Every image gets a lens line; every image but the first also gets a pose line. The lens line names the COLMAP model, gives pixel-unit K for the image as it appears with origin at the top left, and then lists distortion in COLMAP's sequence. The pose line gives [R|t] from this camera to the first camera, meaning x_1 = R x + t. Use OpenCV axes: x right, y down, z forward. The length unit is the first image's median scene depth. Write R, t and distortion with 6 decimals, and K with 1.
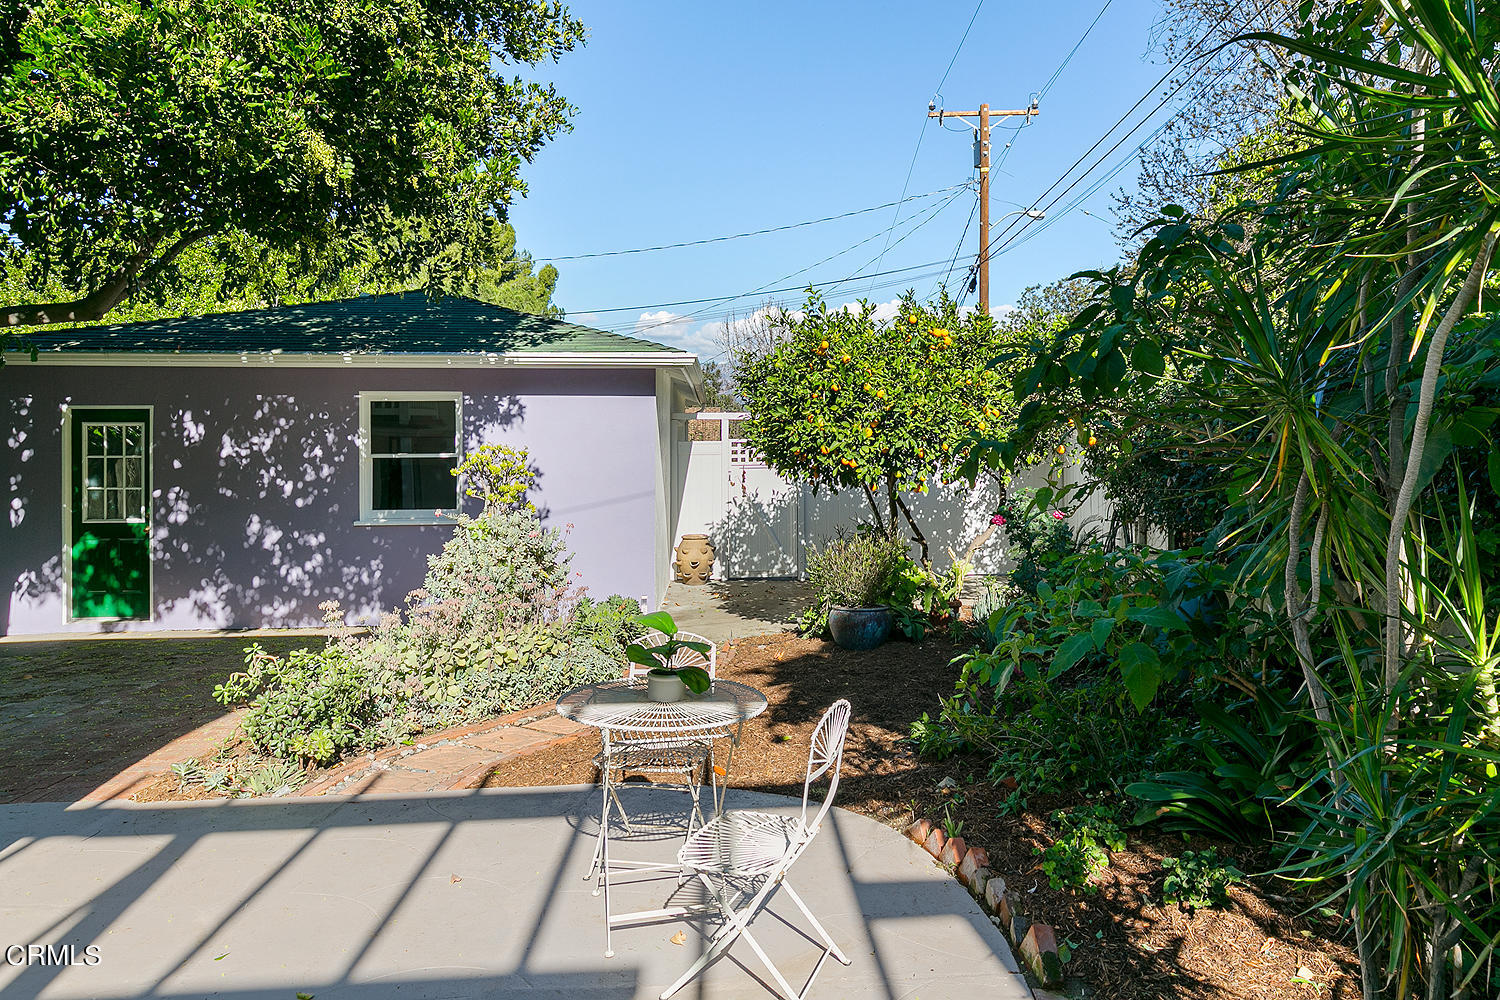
lens RADIAL K [[870.2, 0, 748.5], [0, 870.2, 466.8], [0, 0, 1]] dist [-0.000452, -0.028876]
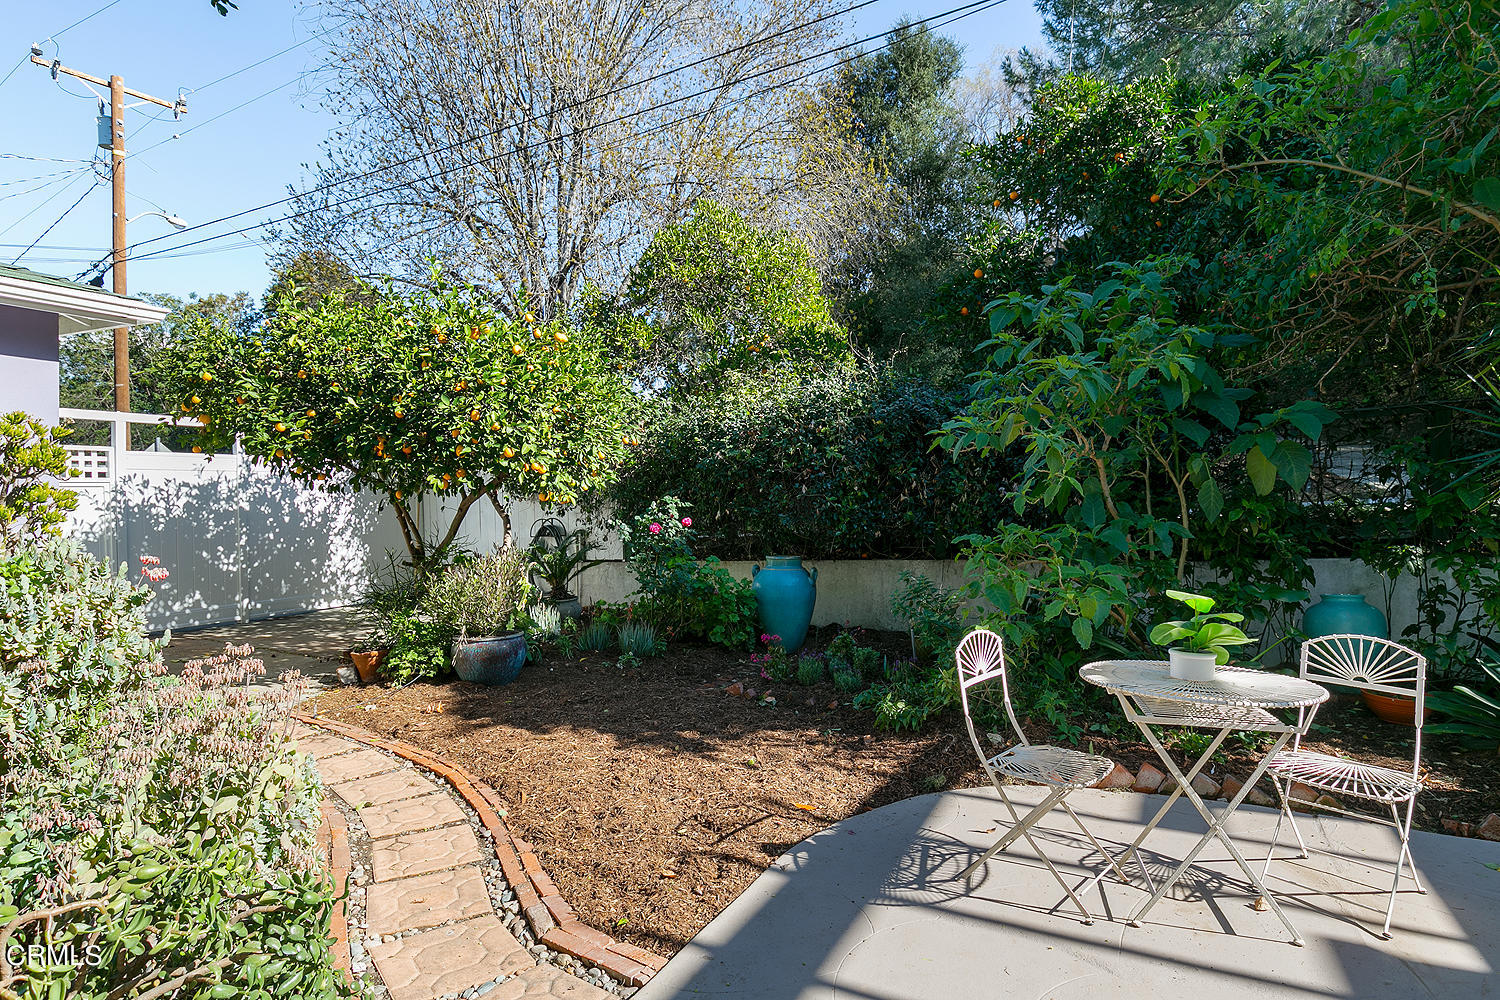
lens RADIAL K [[802.9, 0, 750.0], [0, 802.9, 500.0], [0, 0, 1]] dist [0.002194, 0.001454]
pose [[0.552489, -0.008502, 0.833477, -0.208214], [0.008169, 0.999955, 0.004786, 0.011261], [-0.833480, 0.004164, 0.552534, 0.171786]]
